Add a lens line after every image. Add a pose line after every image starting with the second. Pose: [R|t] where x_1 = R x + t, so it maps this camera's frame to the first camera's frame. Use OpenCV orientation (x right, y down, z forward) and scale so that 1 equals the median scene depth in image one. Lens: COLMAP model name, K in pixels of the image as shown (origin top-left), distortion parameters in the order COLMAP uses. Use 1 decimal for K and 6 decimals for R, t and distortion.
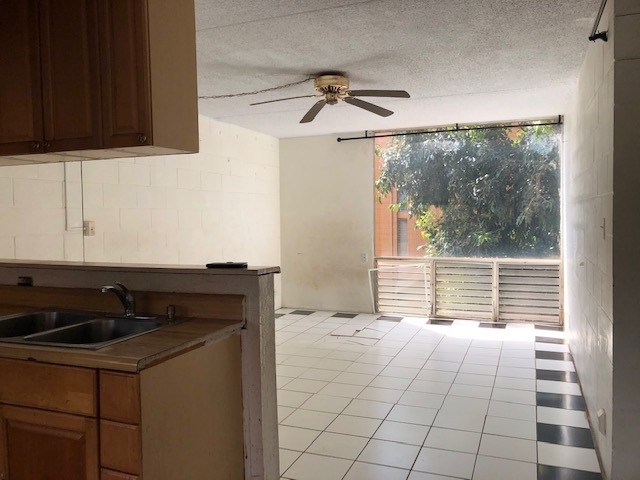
lens RADIAL K [[519.8, 0, 320.4], [0, 519.8, 240.9], [0, 0, 1]] dist [0.008818, -0.036972]
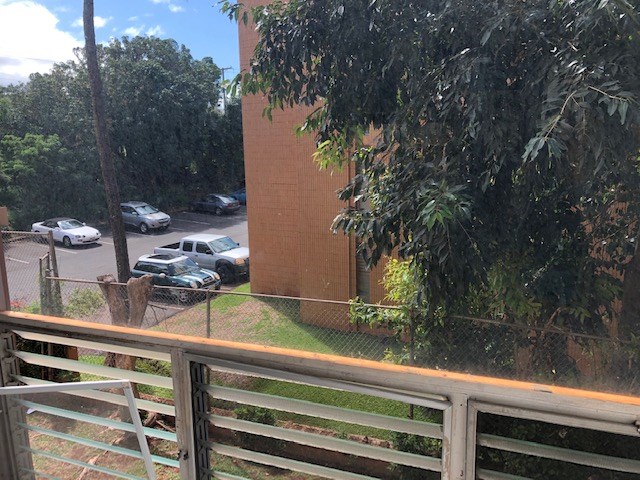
lens RADIAL K [[519.8, 0, 320.2], [0, 519.8, 239.0], [0, 0, 1]] dist [0.008818, -0.036972]
pose [[0.999701, -0.024345, 0.002183, 0.198735], [0.023876, 0.991751, 0.125932, -0.023873], [-0.005231, -0.125843, 0.992036, 0.555121]]
